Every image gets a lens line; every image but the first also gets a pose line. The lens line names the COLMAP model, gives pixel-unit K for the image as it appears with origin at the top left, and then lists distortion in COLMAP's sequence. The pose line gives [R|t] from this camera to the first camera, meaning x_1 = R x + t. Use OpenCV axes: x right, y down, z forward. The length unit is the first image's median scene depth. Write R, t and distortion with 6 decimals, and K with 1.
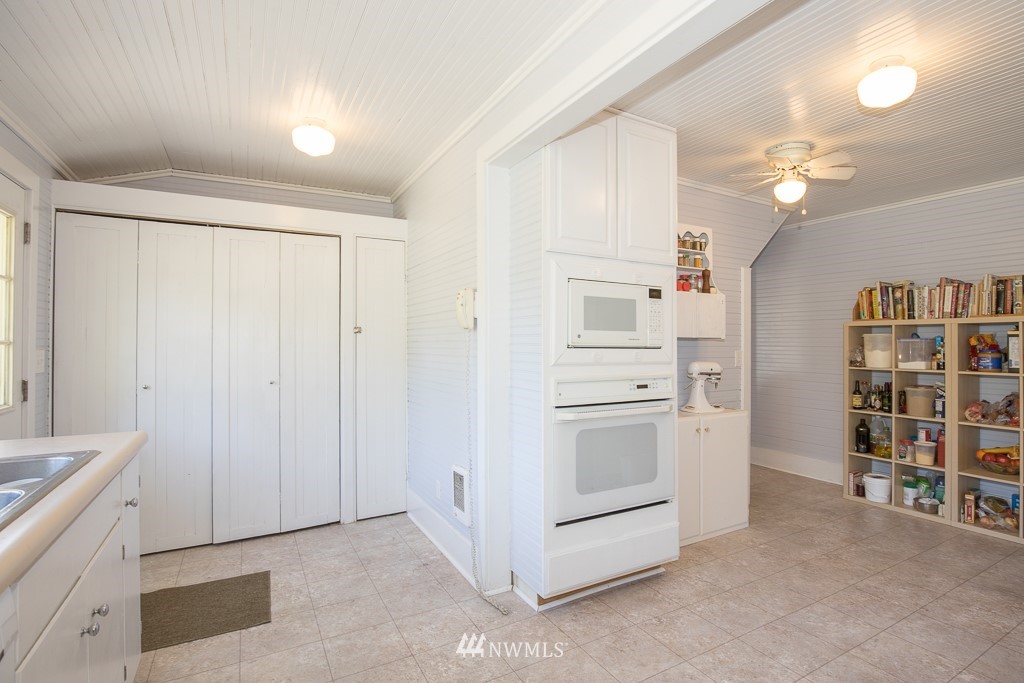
lens RADIAL K [[480.8, 0, 509.4], [0, 480.8, 341.1], [0, 0, 1]] dist [0.005685, 0.000528]
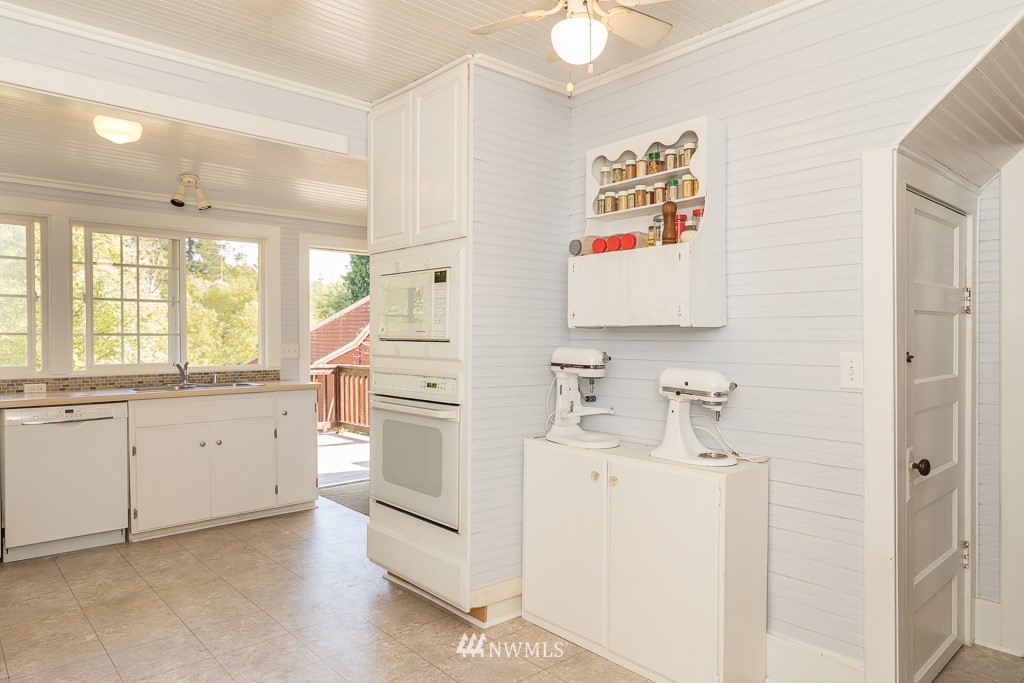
lens RADIAL K [[654.0, 0, 514.4], [0, 654.0, 343.4], [0, 0, 1]] dist [0.025535, 0.002074]
pose [[0.226071, -0.003635, -0.974104, 1.470377], [-0.000927, 0.999992, -0.003947, 0.023183], [0.974110, 0.001795, 0.226065, 0.874160]]
